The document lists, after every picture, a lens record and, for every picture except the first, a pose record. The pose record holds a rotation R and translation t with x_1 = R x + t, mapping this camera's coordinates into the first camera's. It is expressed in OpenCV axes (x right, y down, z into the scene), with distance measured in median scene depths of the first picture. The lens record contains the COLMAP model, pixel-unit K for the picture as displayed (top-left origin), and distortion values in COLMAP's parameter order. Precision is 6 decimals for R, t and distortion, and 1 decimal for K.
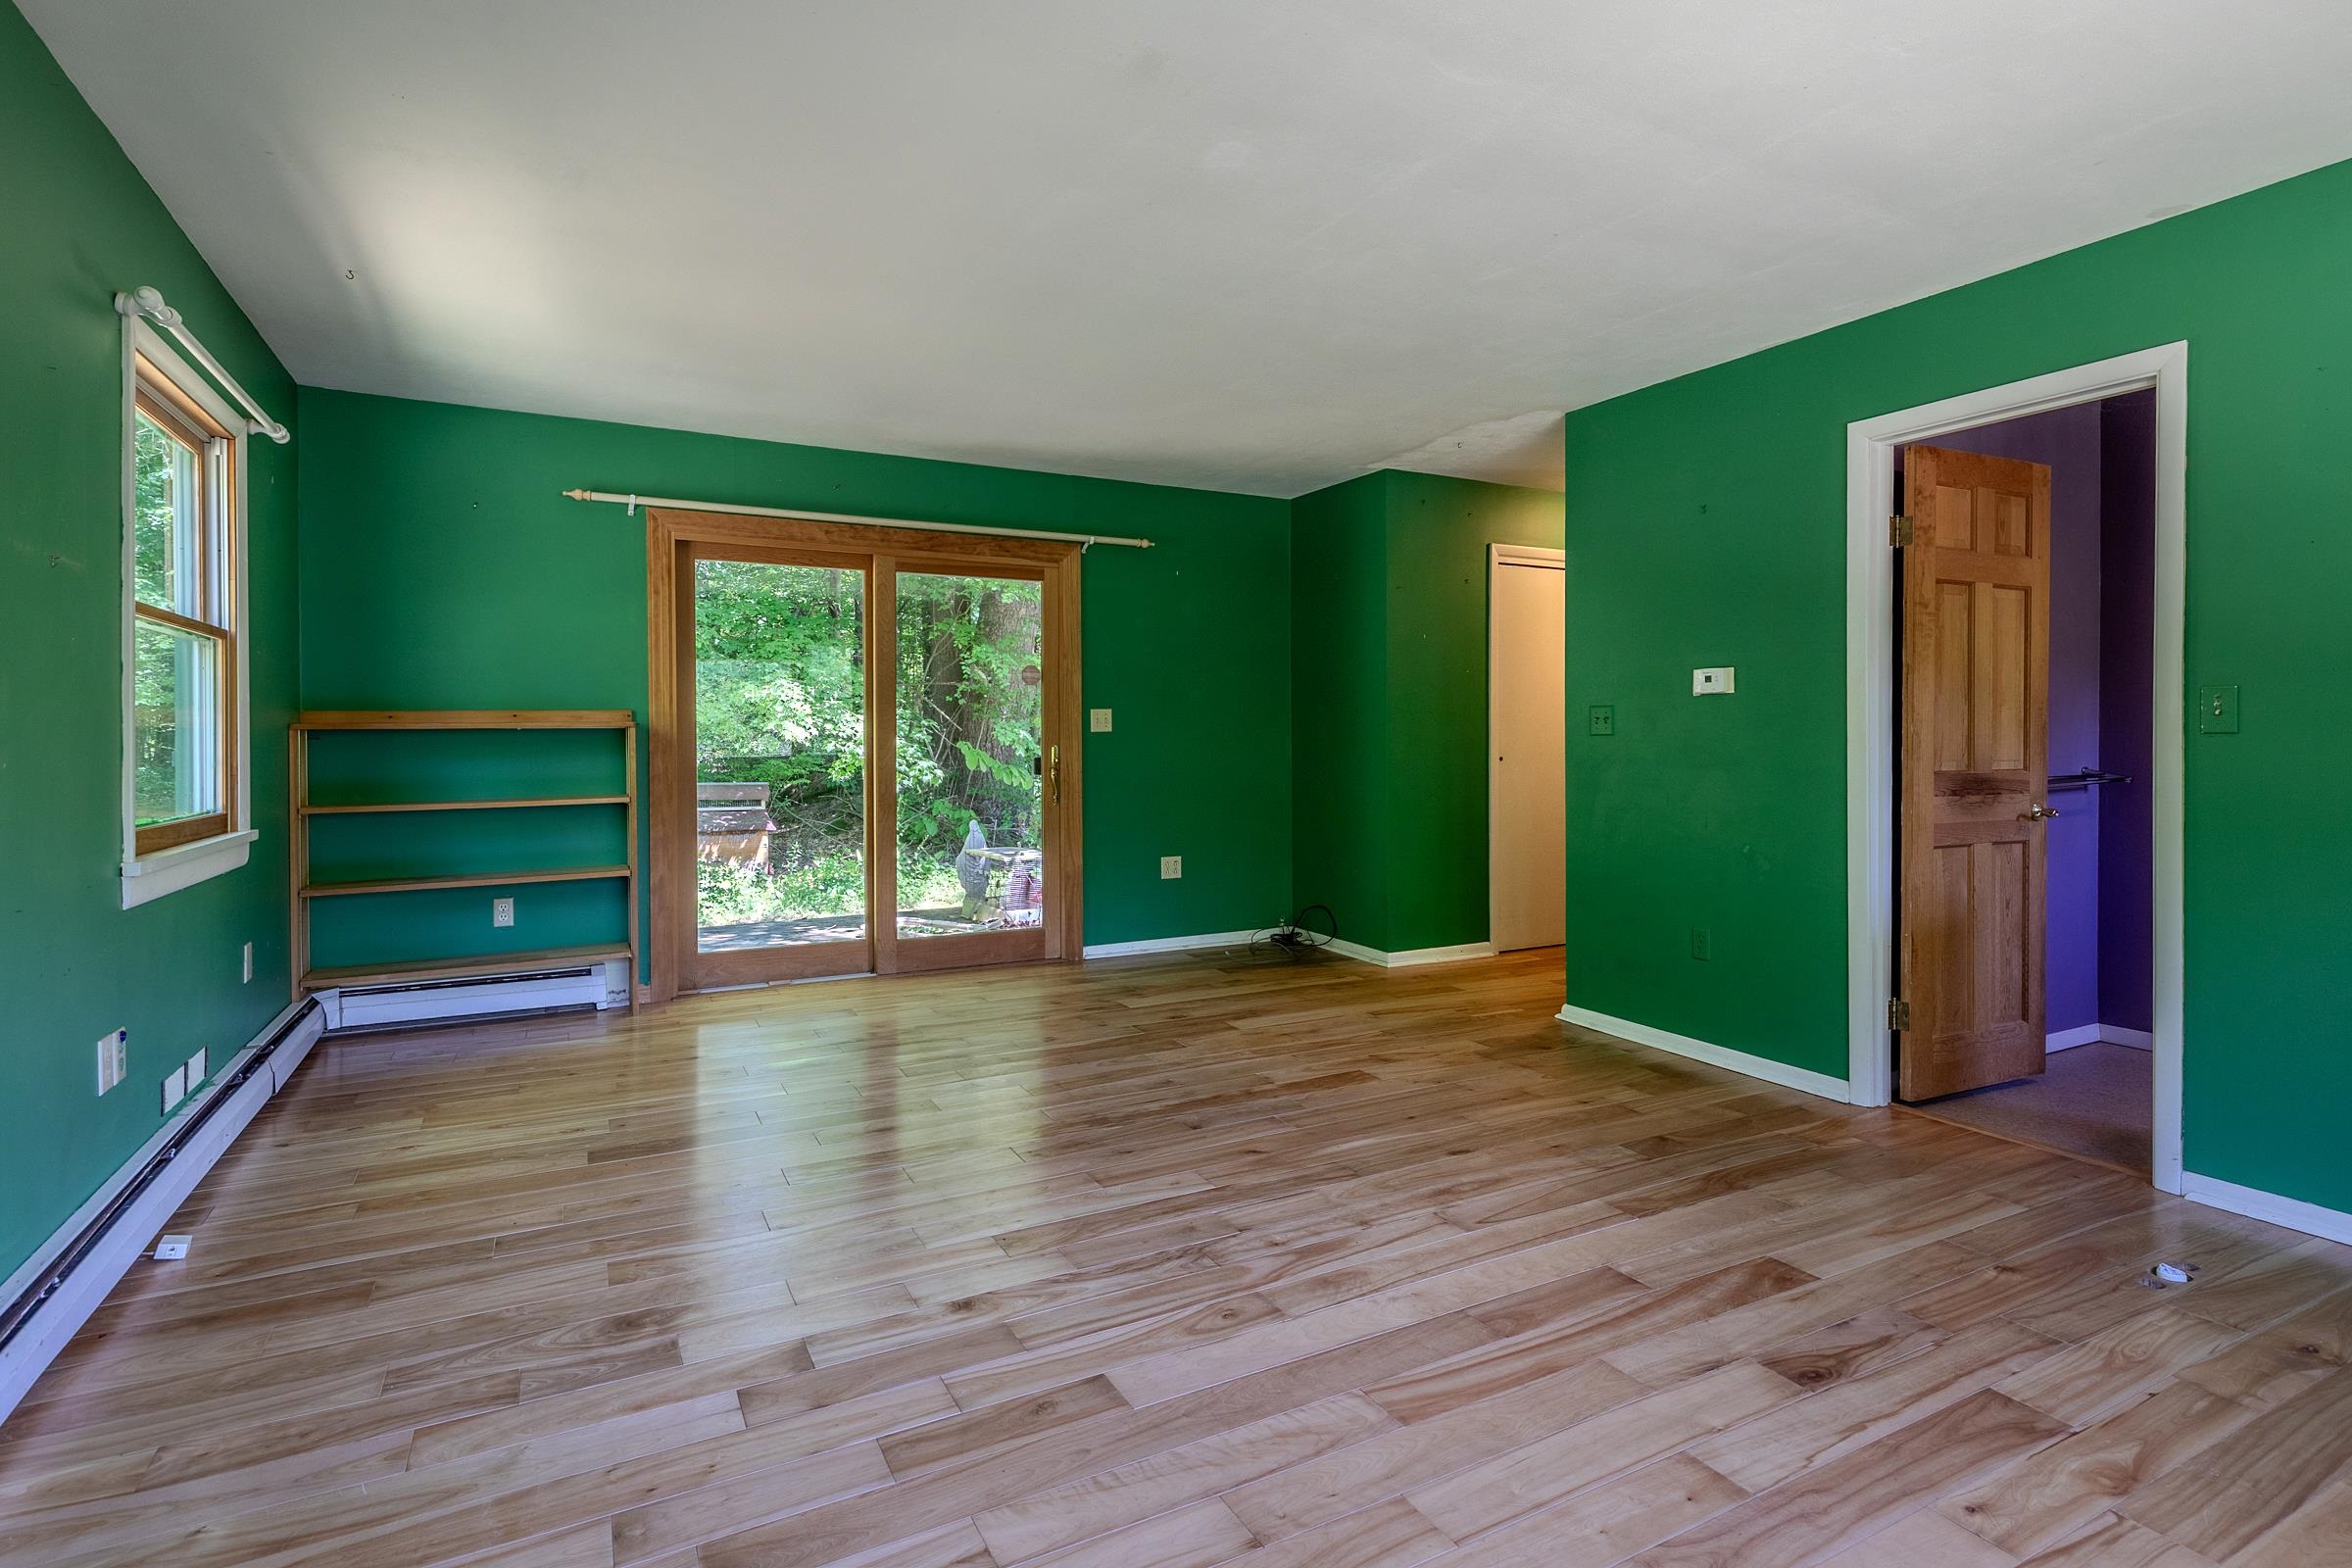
lens RADIAL K [[1106.8, 0, 1190.2], [0, 1106.8, 747.8], [0, 0, 1]] dist [0.002716, 0.000386]
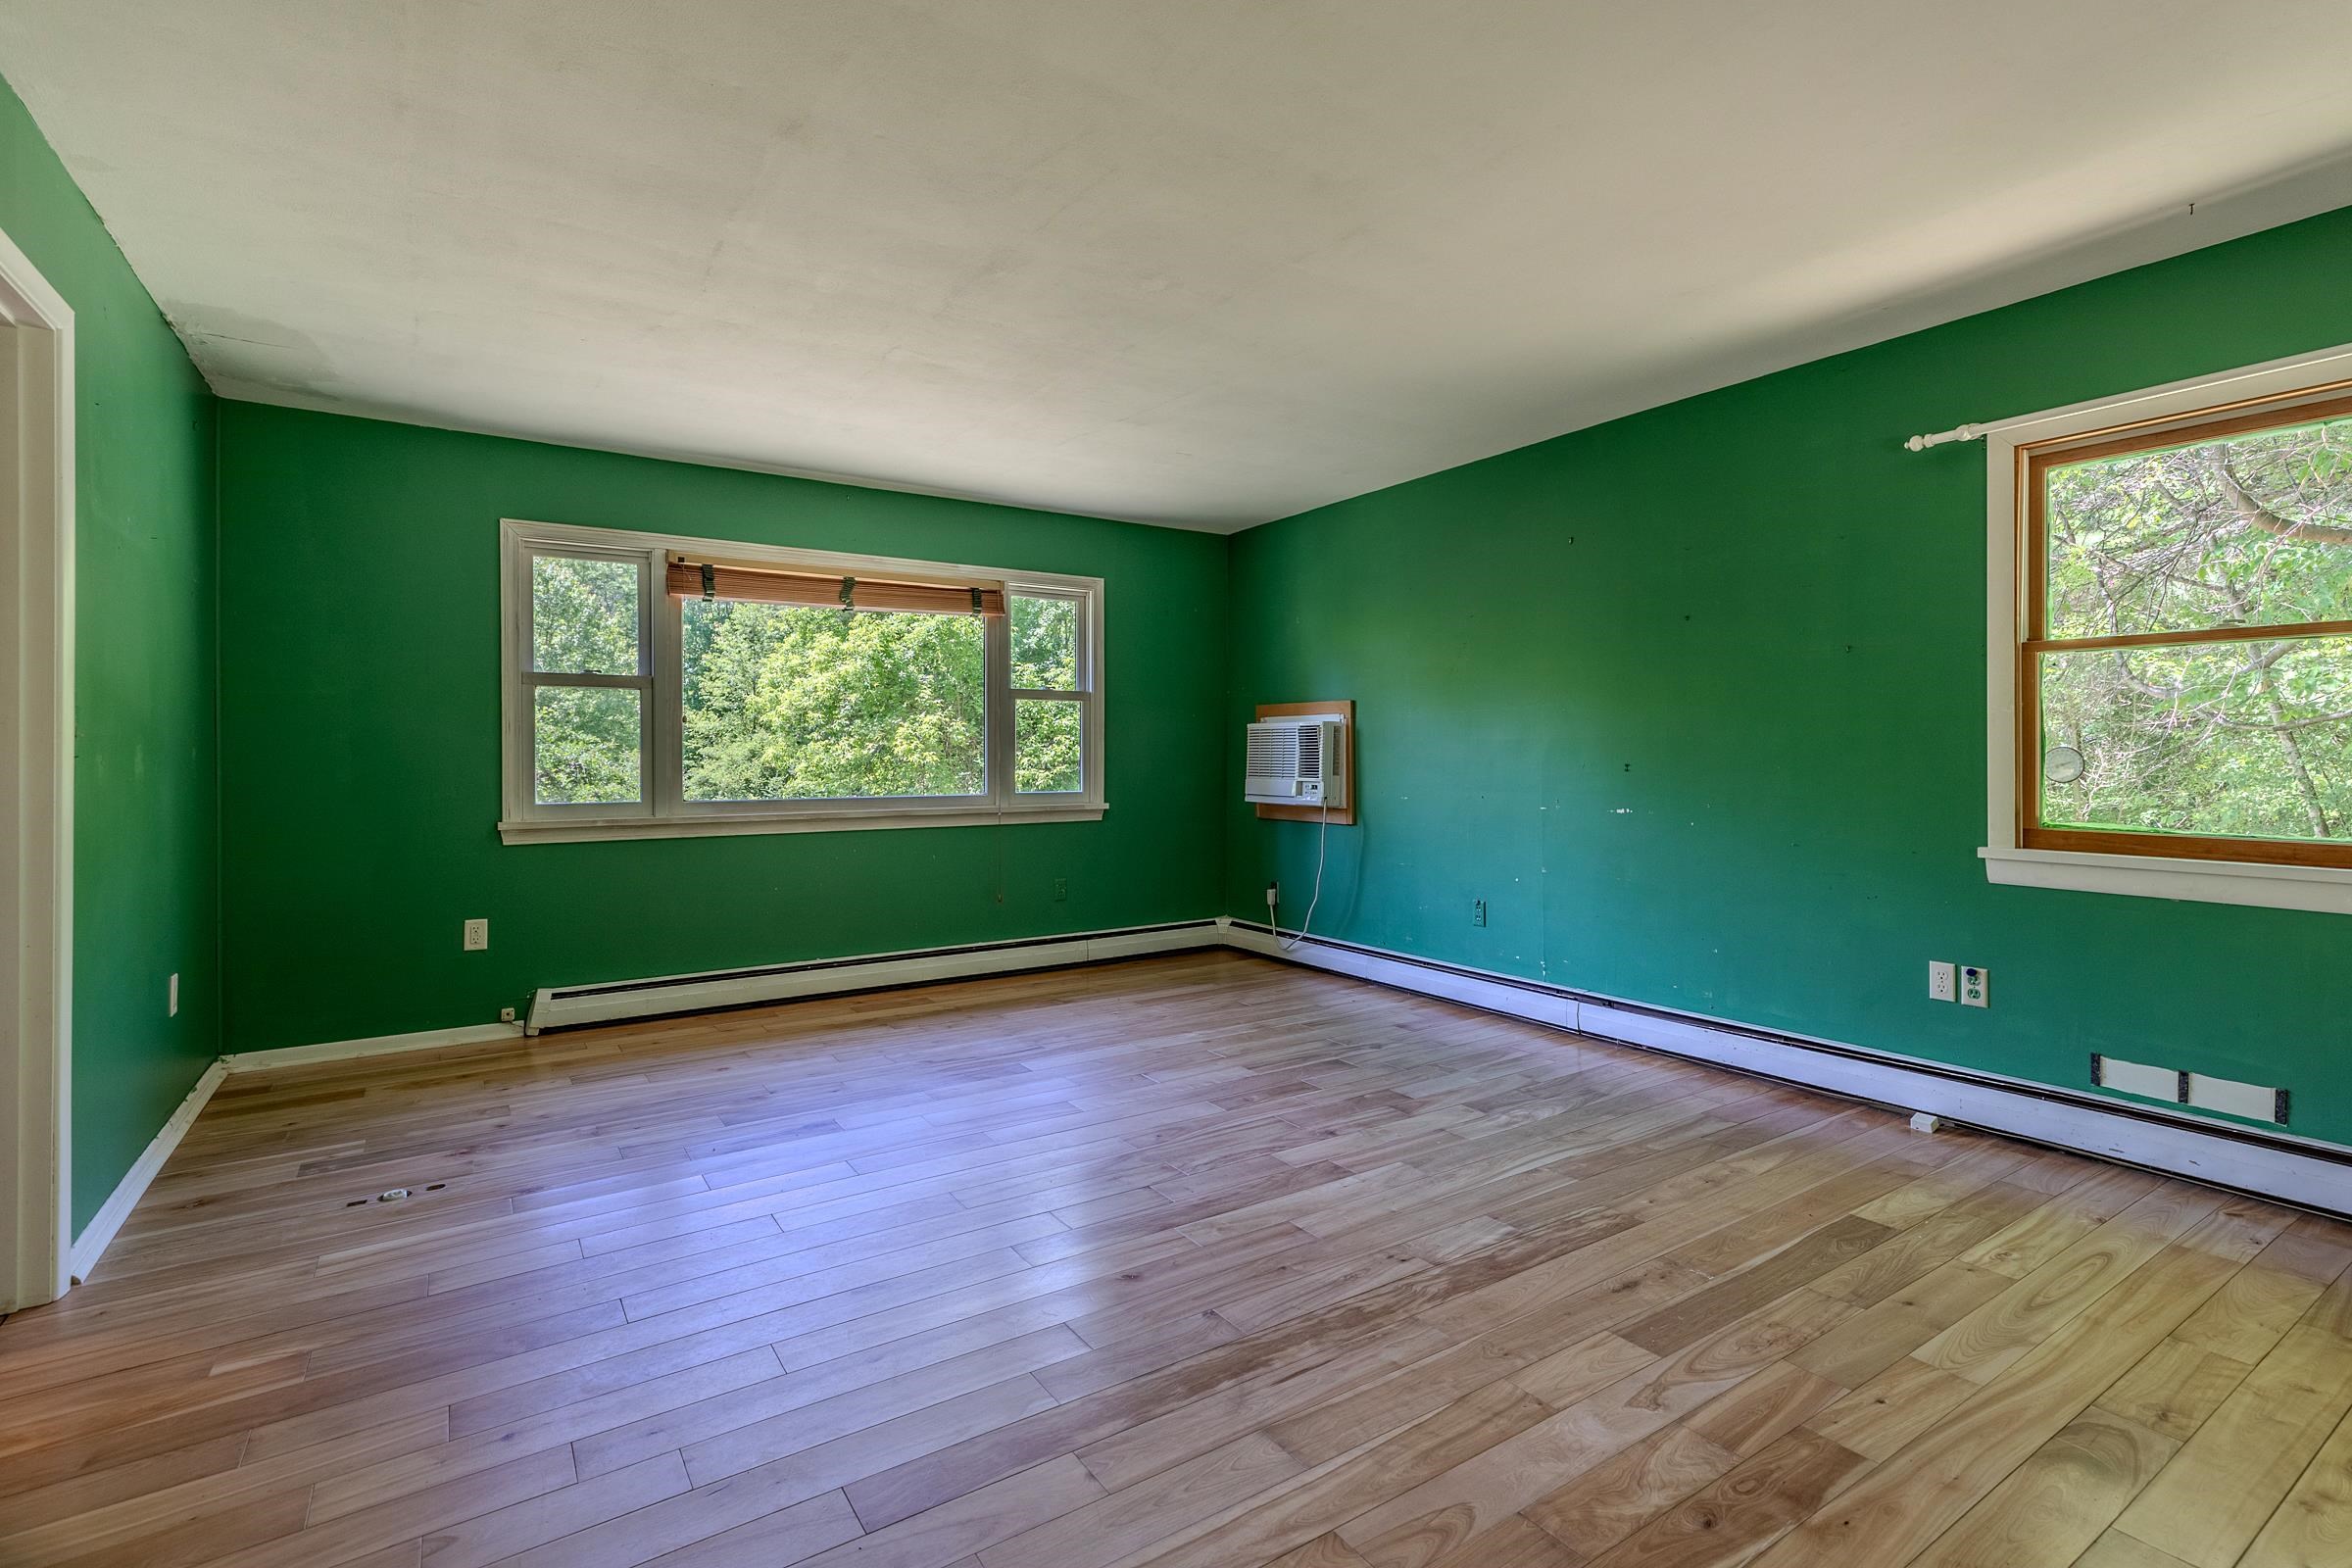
lens RADIAL K [[1106.8, 0, 1190.2], [0, 1106.8, 747.8], [0, 0, 1]] dist [0.002716, 0.000386]
pose [[-0.996379, 0.003765, -0.084937, 0.102859], [0.003402, 0.999984, 0.004411, -0.024716], [0.084952, 0.004107, -0.996377, 2.260752]]
